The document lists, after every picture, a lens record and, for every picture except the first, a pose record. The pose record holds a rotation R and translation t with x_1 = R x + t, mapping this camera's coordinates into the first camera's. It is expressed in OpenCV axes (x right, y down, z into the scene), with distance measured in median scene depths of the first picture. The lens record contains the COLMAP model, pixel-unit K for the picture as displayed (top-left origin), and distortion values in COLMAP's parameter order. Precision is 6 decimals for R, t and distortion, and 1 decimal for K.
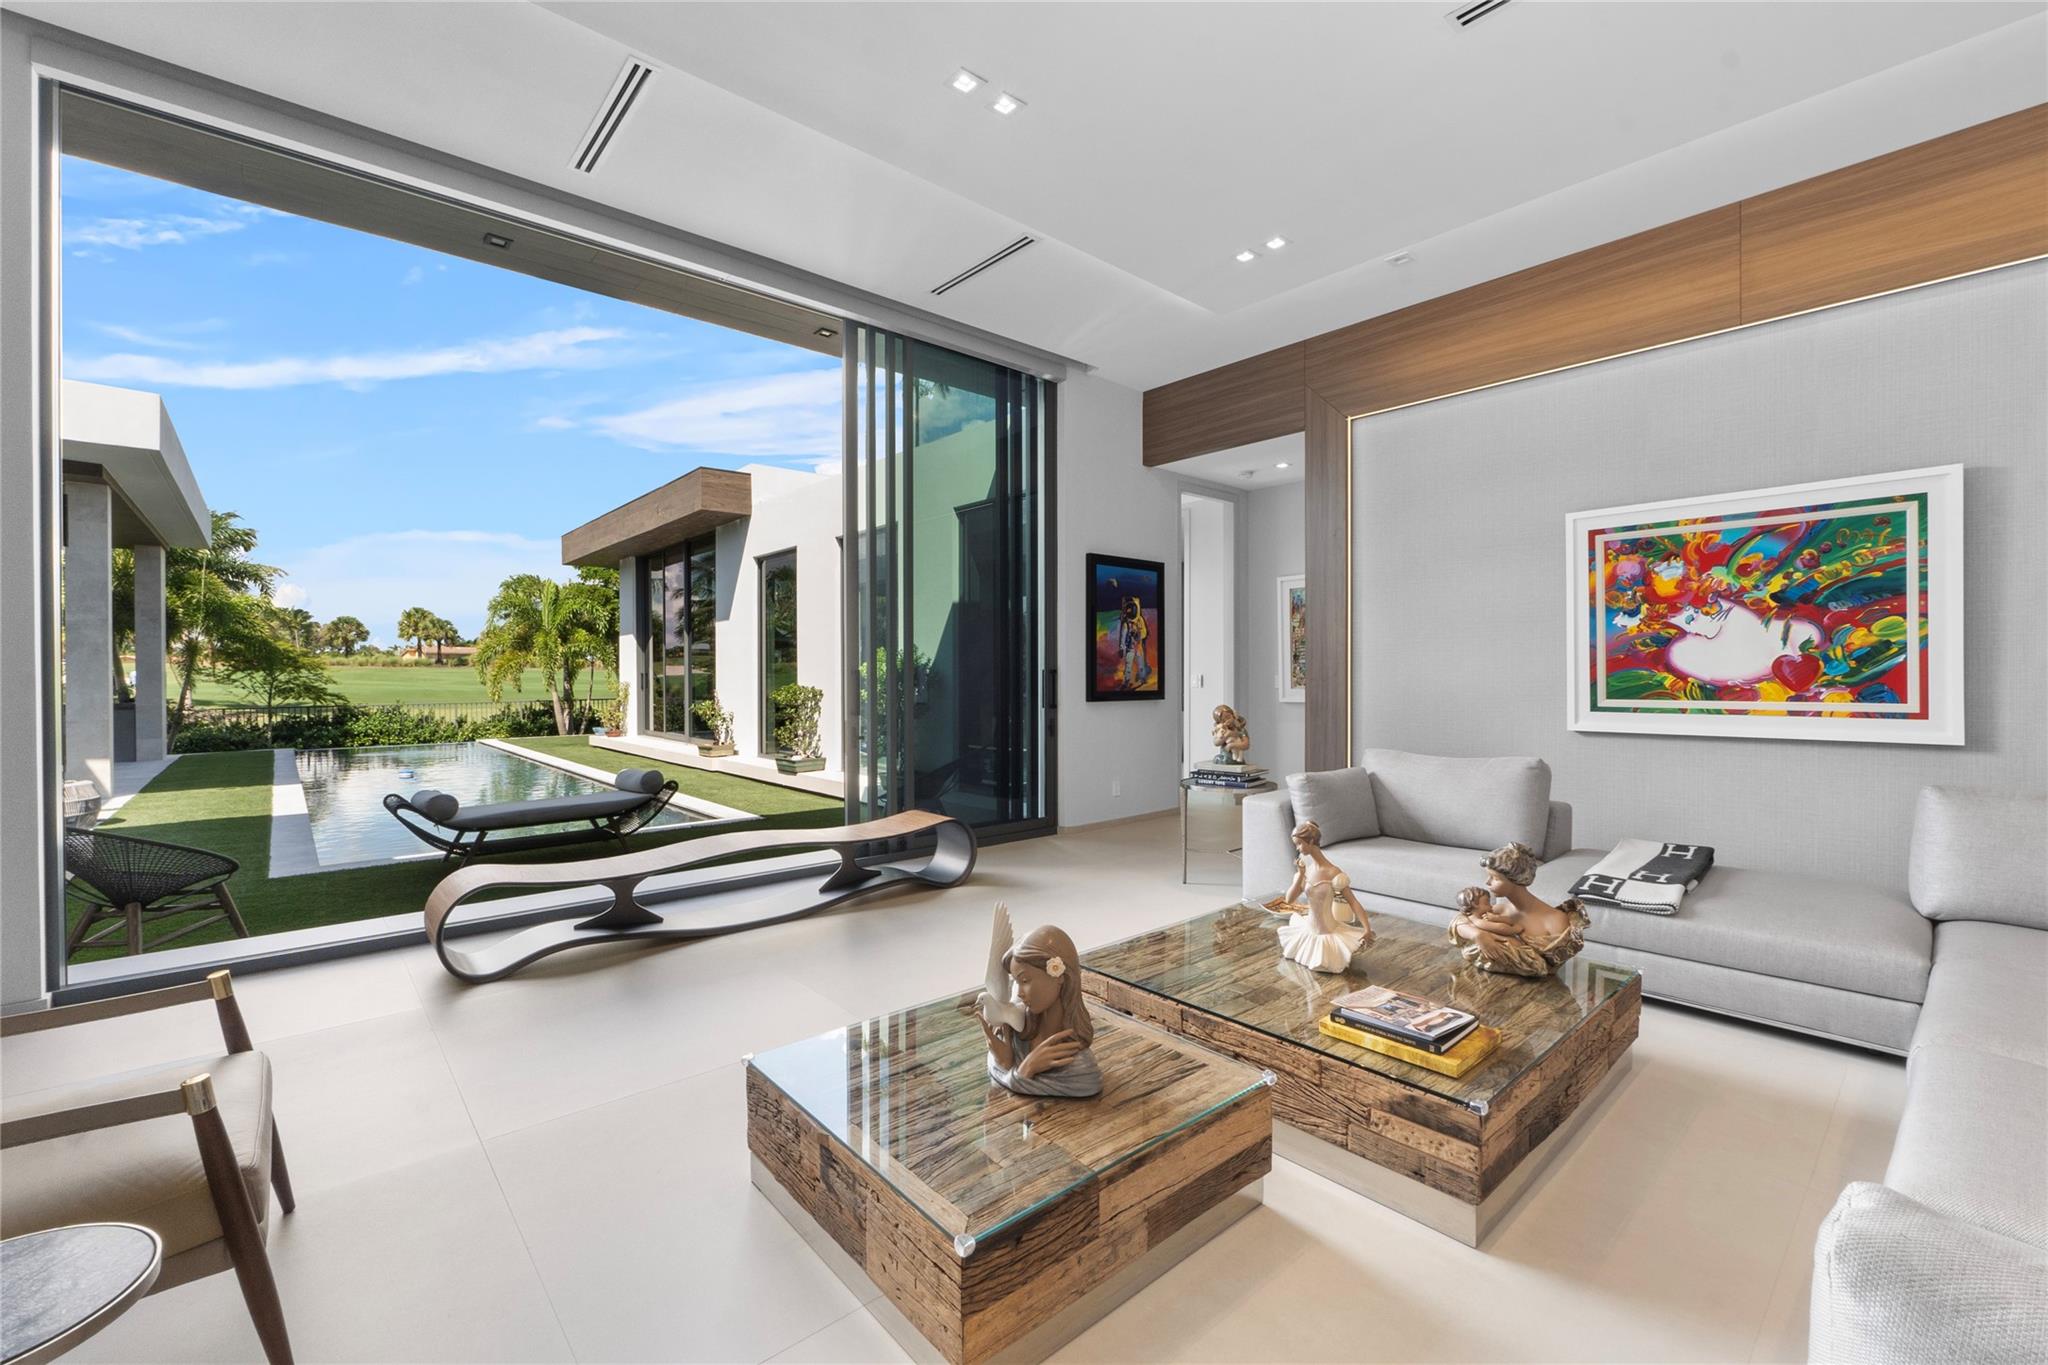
lens RADIAL K [[854.2, 0, 1021.6], [0, 854.2, 677.5], [0, 0, 1]] dist [-0.009685, 0.000608]
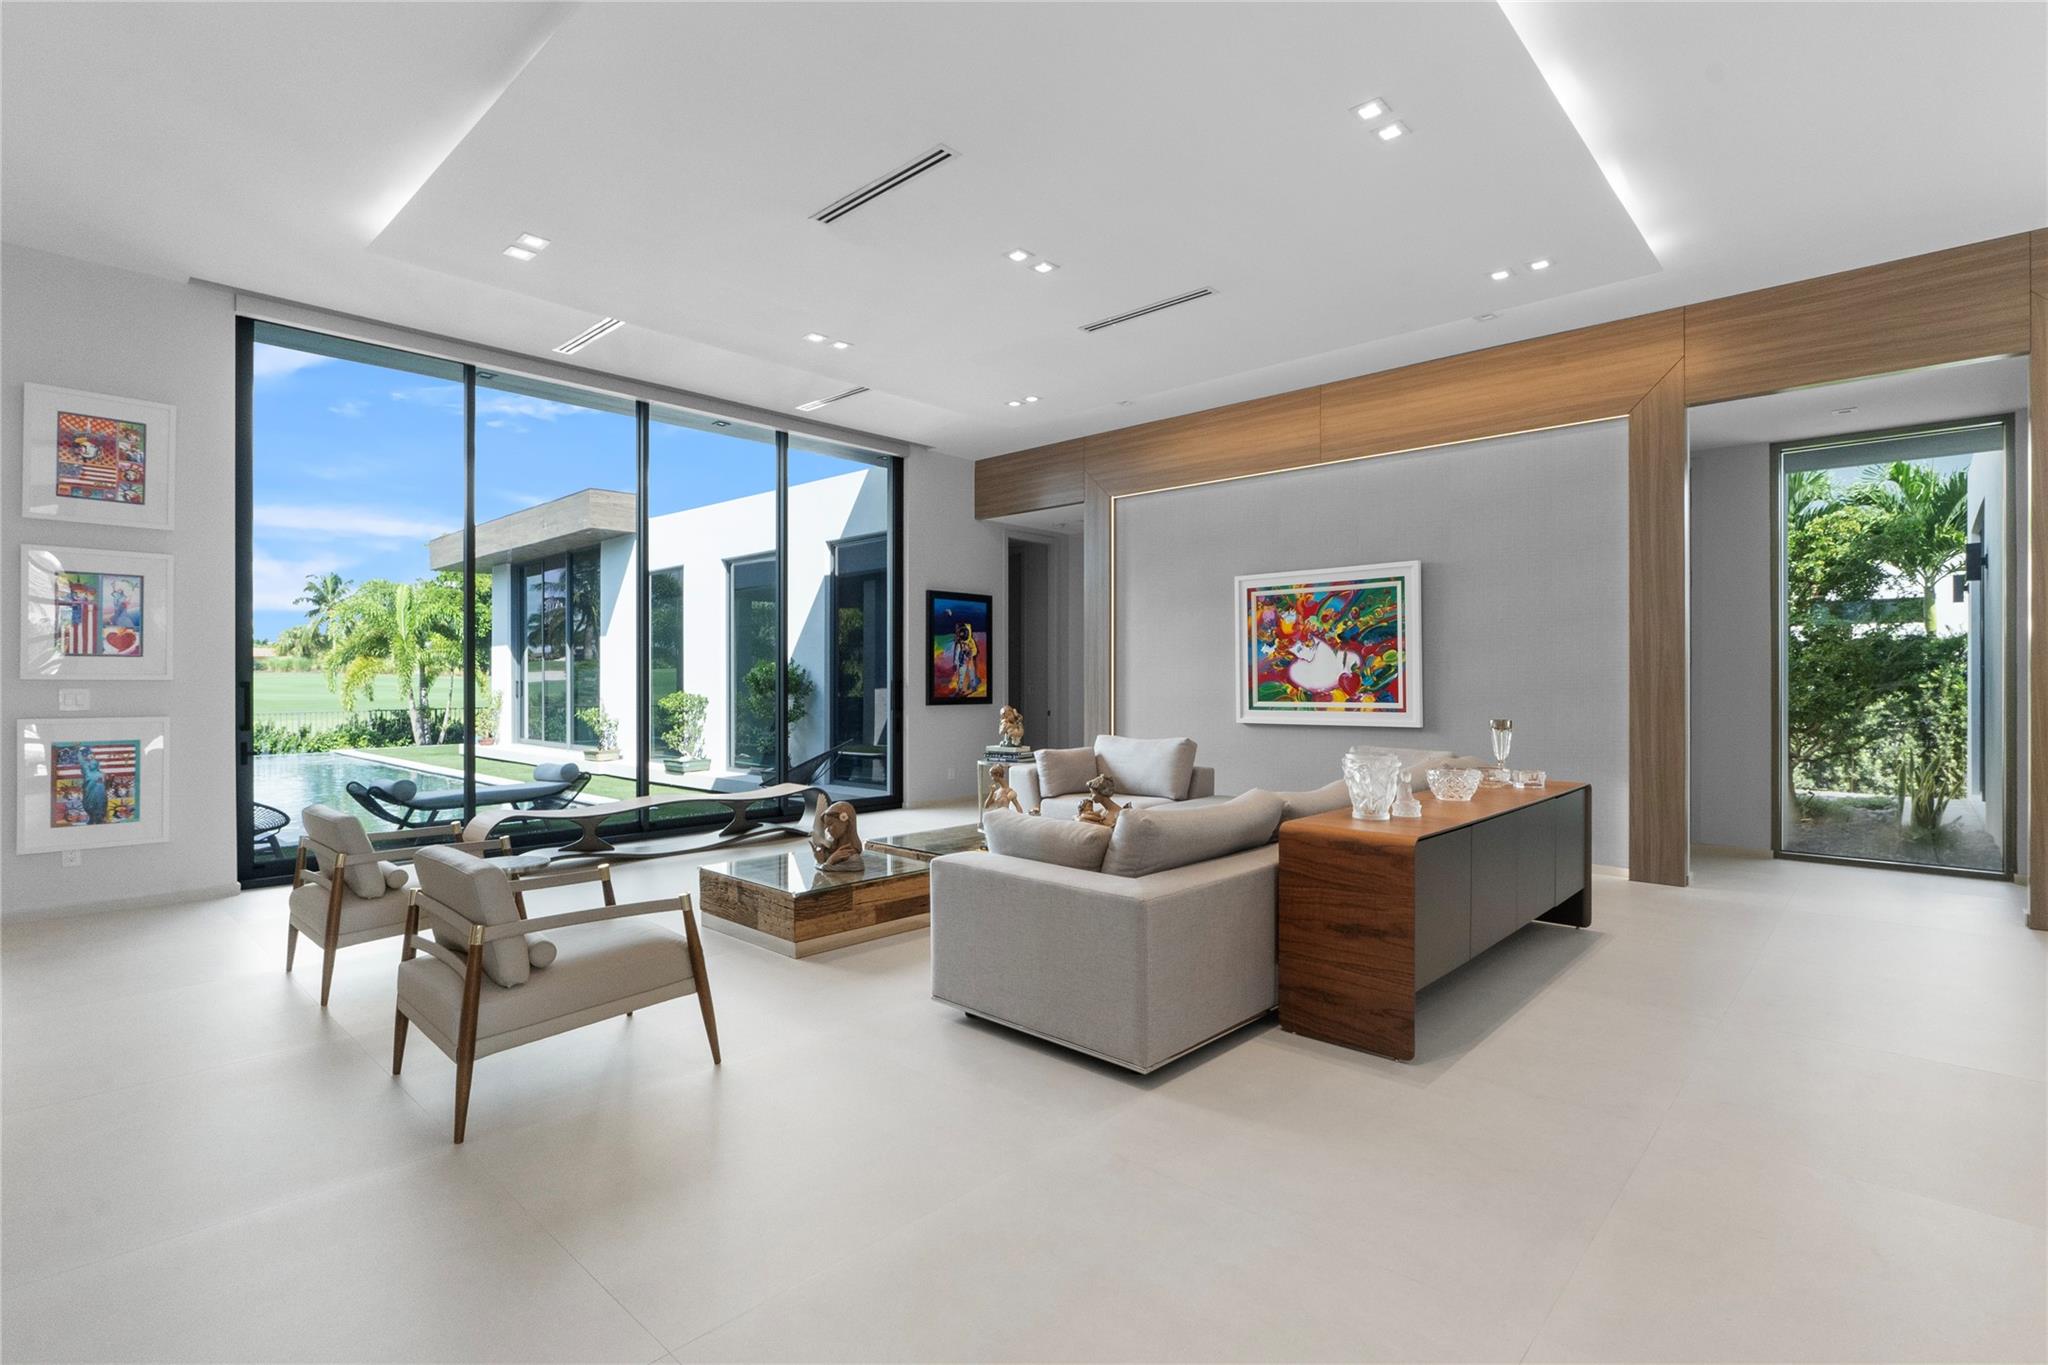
lens RADIAL K [[973.1, 0, 1021.6], [0, 973.1, 678.3], [0, 0, 1]] dist [-0.002771, -0.000106]
pose [[0.995148, 0.001574, 0.098373, 0.107180], [-0.000856, 0.999973, -0.007343, -0.002432], [-0.098382, 0.007223, 0.995123, -0.675295]]
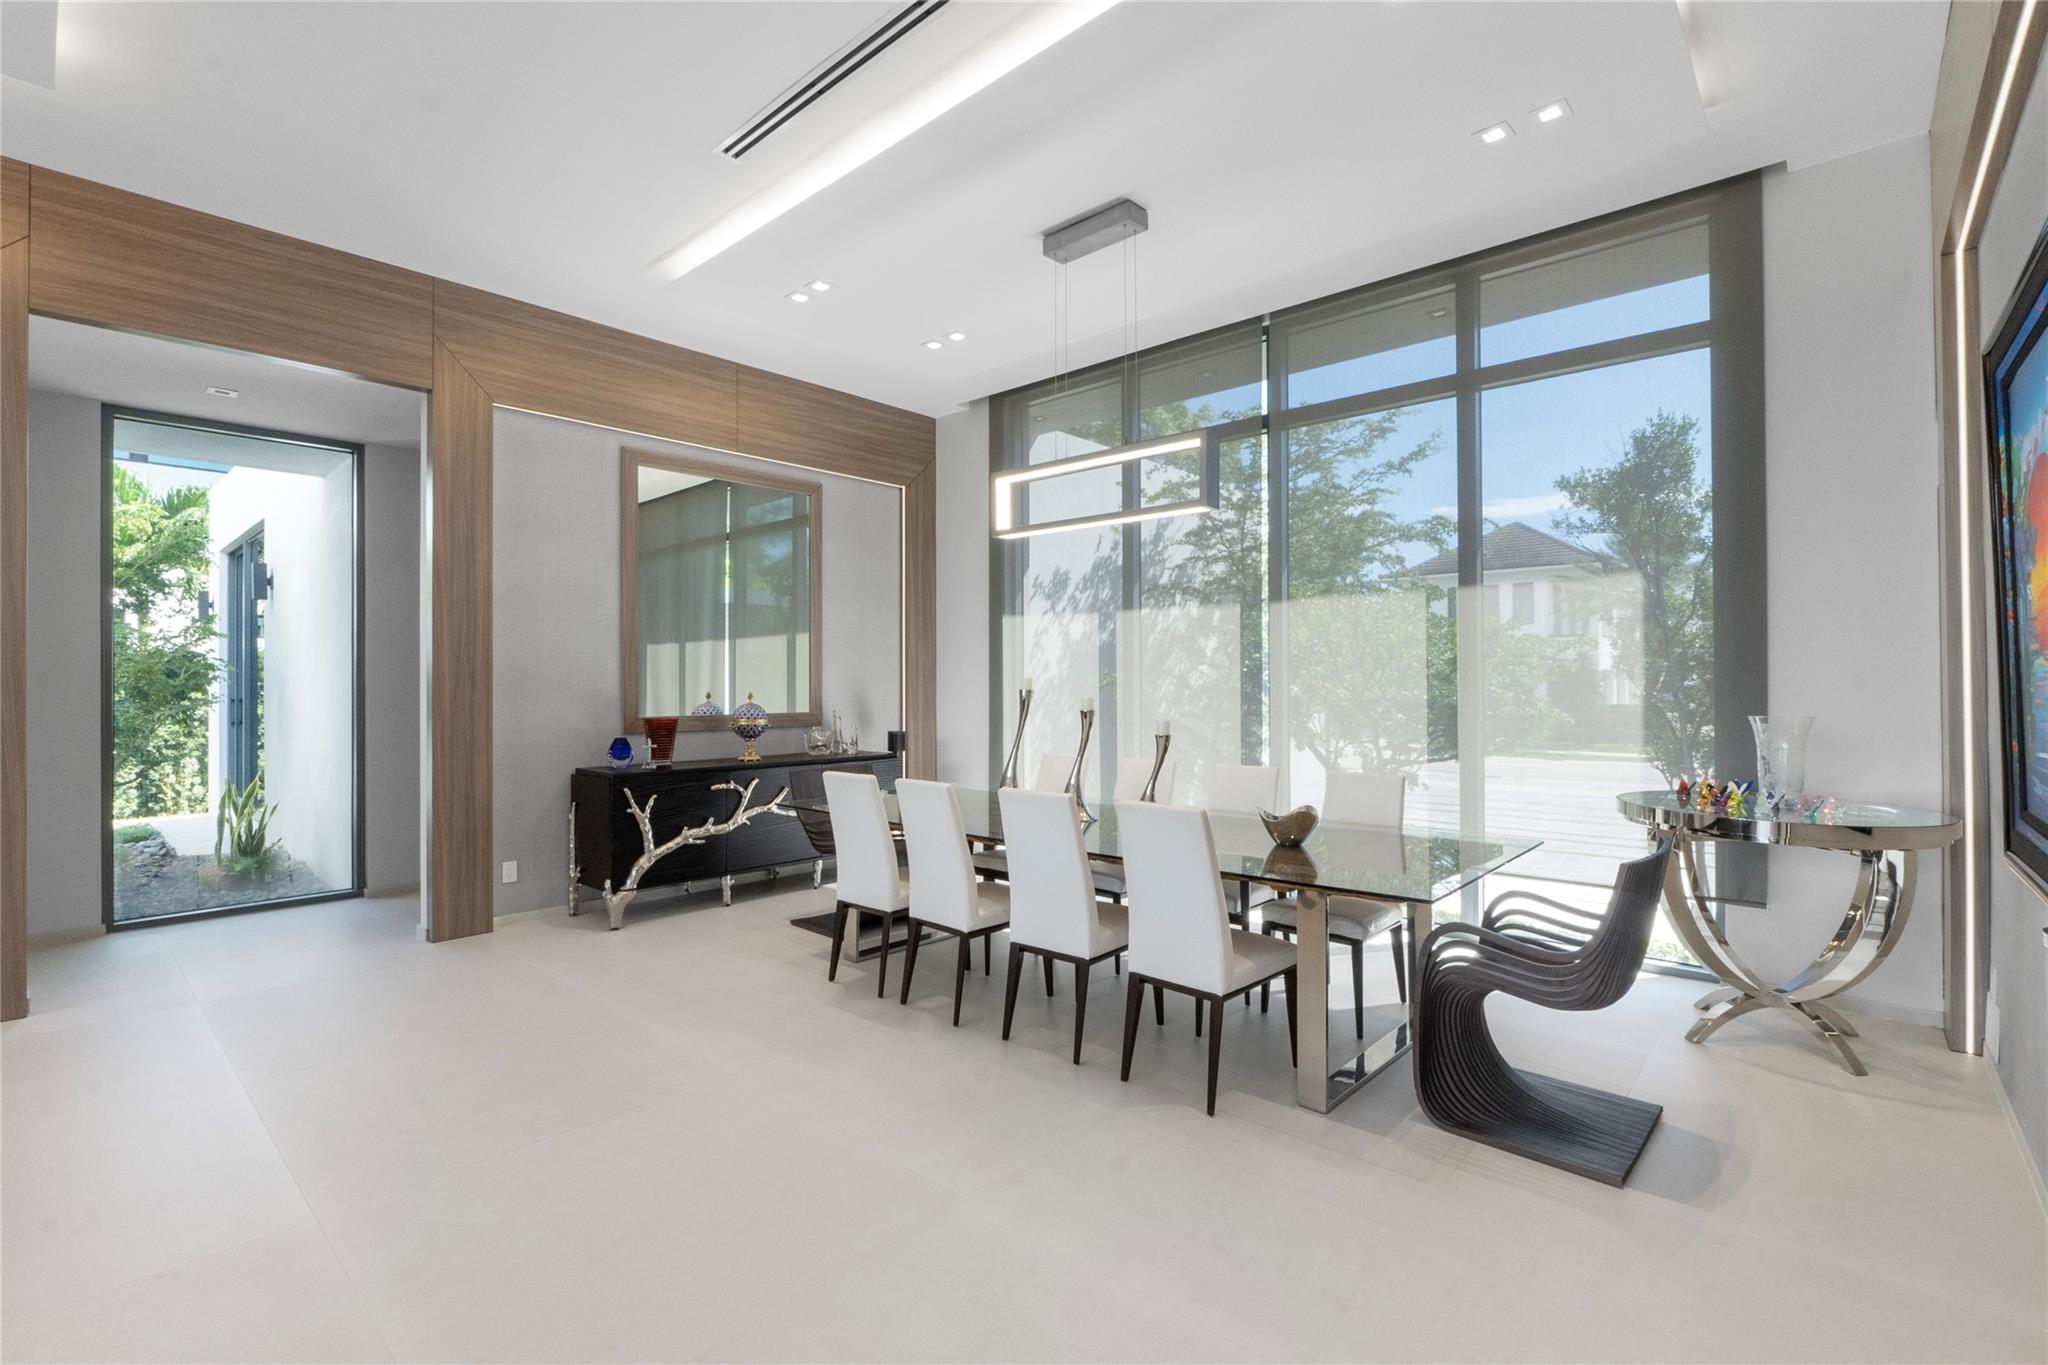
lens RADIAL K [[929.9, 0, 1021.6], [0, 929.9, 677.7], [0, 0, 1]] dist [-0.005950, 0.000019]
pose [[-0.107040, 0.011084, 0.994193, 0.183488], [0.011772, 0.999882, -0.009880, -0.020849], [-0.994185, 0.010646, -0.107158, -0.278608]]
